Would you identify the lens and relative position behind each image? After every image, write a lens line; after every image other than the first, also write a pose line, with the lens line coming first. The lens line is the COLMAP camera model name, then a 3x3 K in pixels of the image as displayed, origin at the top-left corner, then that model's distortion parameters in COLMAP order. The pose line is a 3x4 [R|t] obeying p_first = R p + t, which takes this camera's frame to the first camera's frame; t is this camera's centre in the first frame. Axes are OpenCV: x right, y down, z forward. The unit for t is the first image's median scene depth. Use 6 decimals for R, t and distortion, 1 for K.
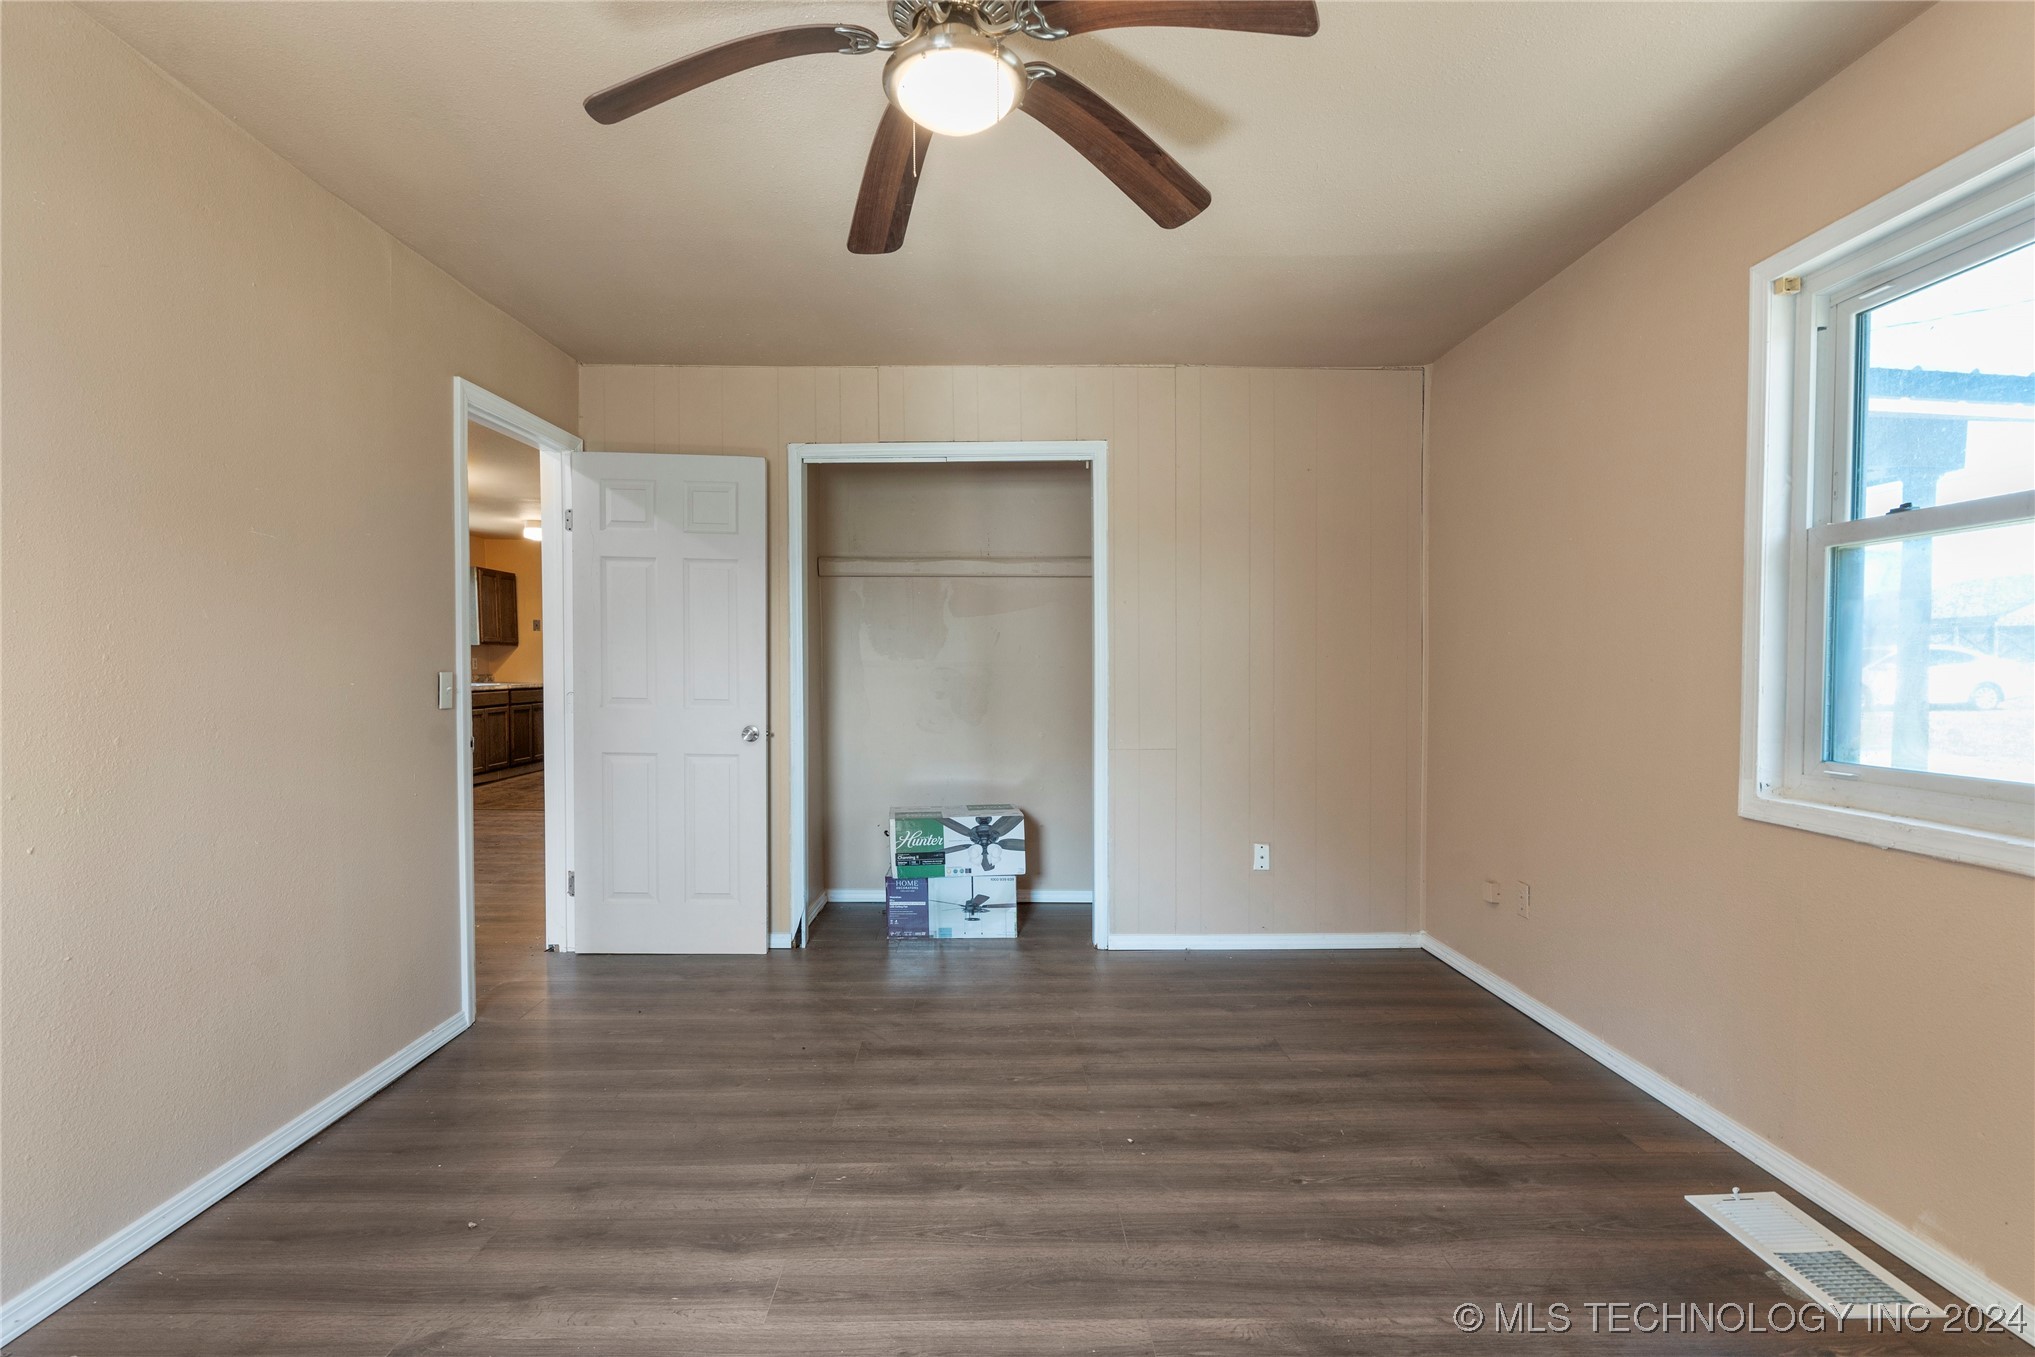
lens RADIAL K [[1000.0, 0, 1014.4], [0, 1000.0, 693.6], [0, 0, 1]] dist [0.000692, 0.000671]
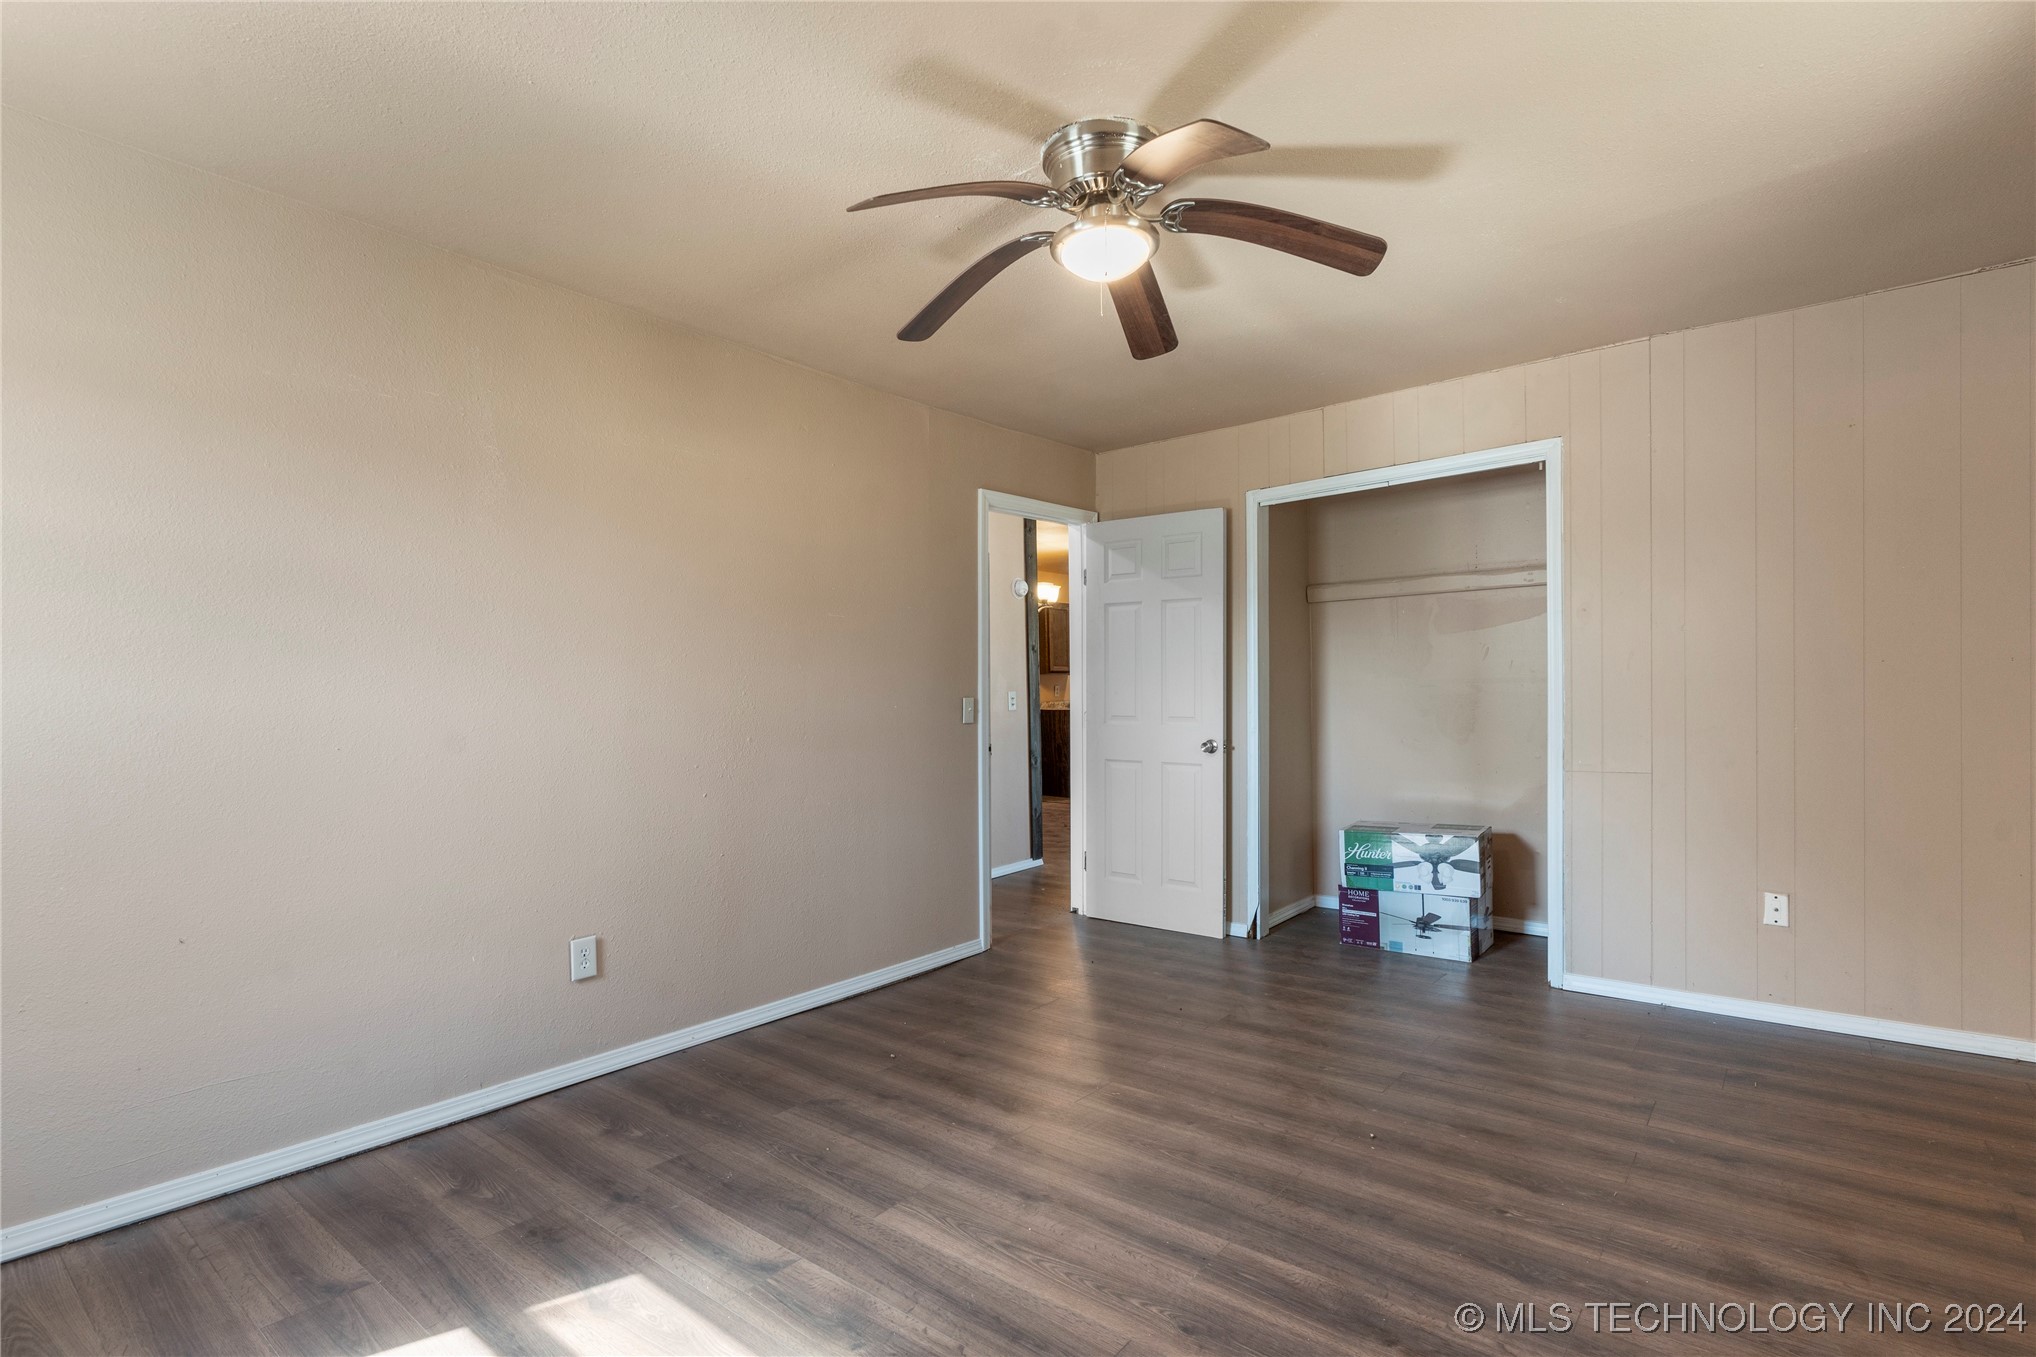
lens RADIAL K [[1000.5, 0, 1014.9], [0, 1000.5, 693.6], [0, 0, 1]] dist [0.000692, 0.000671]
pose [[0.758011, -0.016007, -0.652046, 0.317265], [0.003243, 0.999779, -0.020773, 0.002076], [0.652234, 0.013632, 0.757895, -0.028762]]
